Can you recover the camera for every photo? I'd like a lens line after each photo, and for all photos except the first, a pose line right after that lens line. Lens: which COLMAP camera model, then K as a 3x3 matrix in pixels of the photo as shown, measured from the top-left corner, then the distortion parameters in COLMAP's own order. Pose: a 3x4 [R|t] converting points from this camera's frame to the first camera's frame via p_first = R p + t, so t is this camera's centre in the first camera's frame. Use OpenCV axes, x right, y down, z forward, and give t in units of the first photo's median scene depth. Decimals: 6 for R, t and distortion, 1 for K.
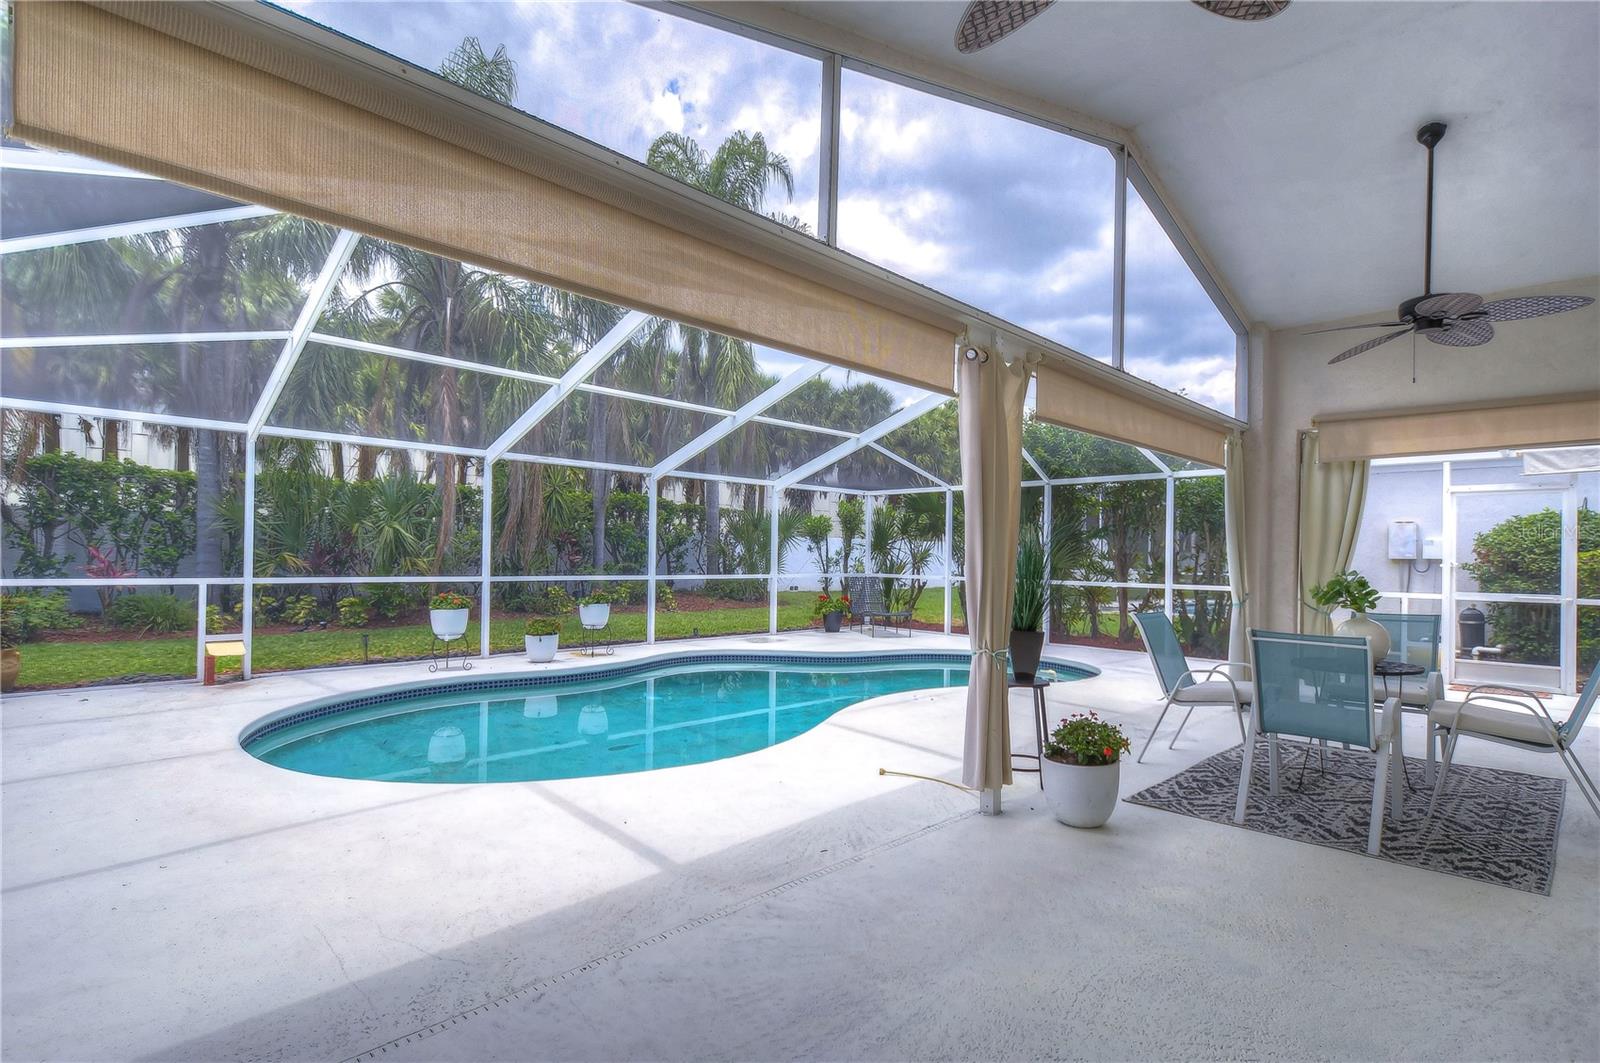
lens RADIAL K [[765.2, 0, 811.9], [0, 765.2, 549.5], [0, 0, 1]] dist [-0.013721, 0.000220]
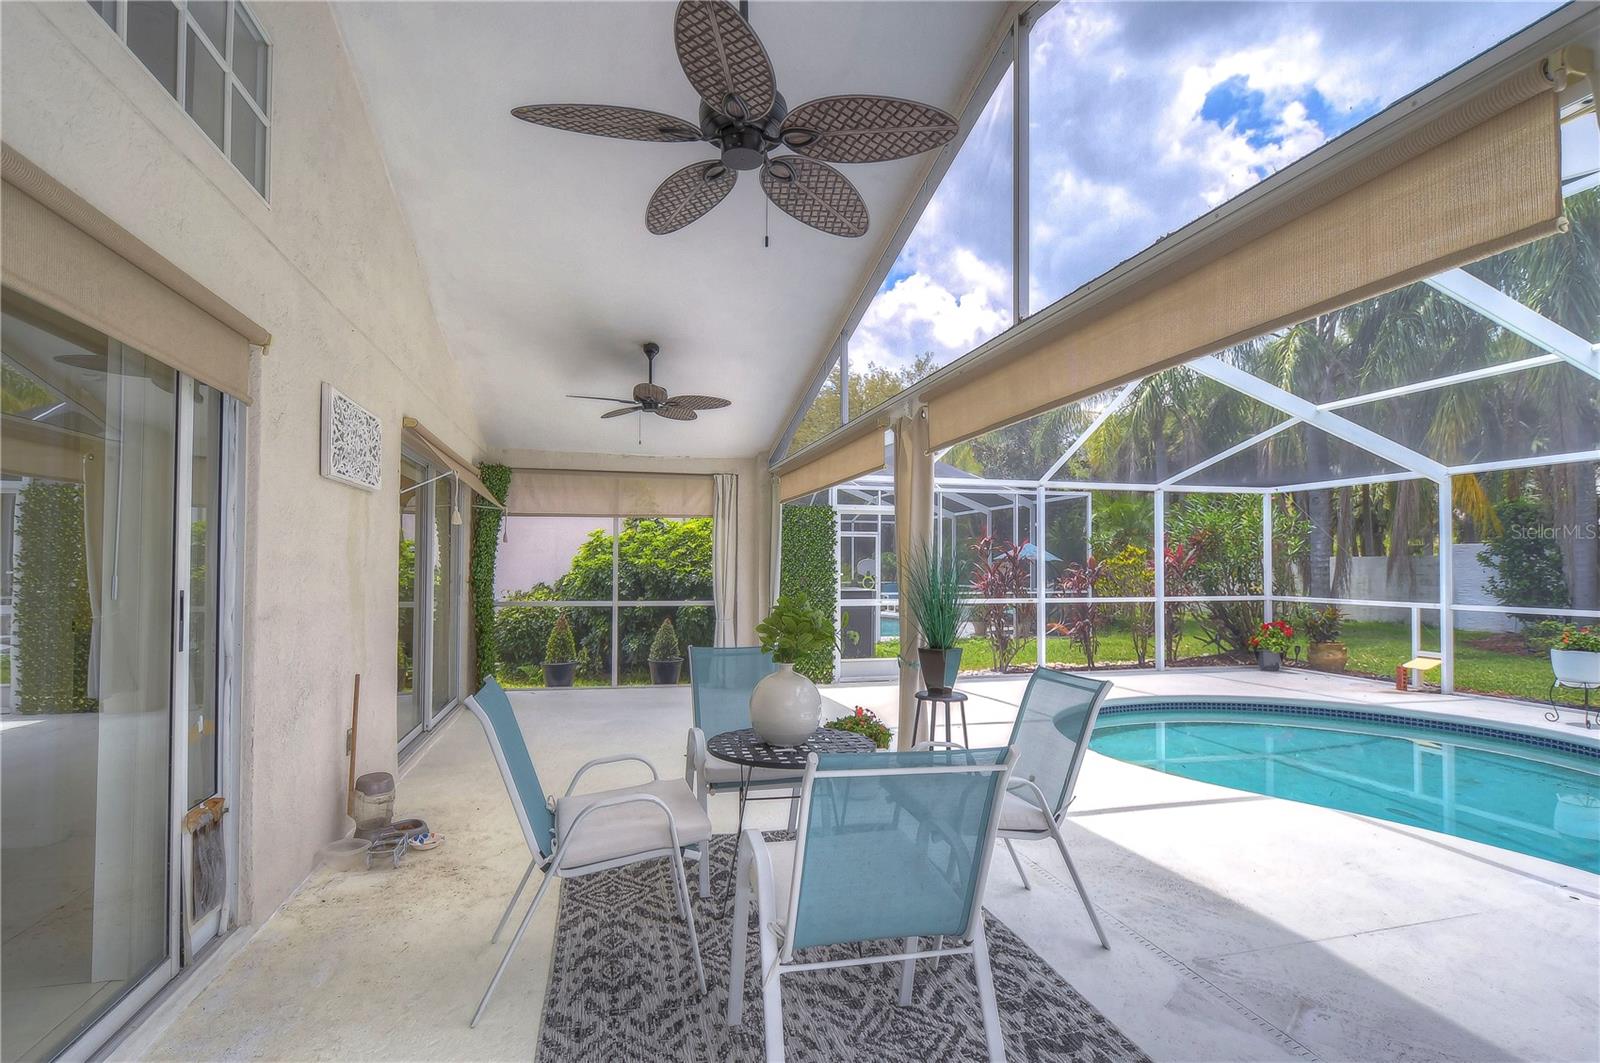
lens RADIAL K [[765.2, 0, 811.9], [0, 765.2, 549.5], [0, 0, 1]] dist [-0.013721, 0.000220]
pose [[-0.485077, -0.038675, -0.873616, 1.394402], [-0.006368, 0.999151, -0.040697, 0.010237], [0.874448, -0.014178, -0.484911, 1.444870]]
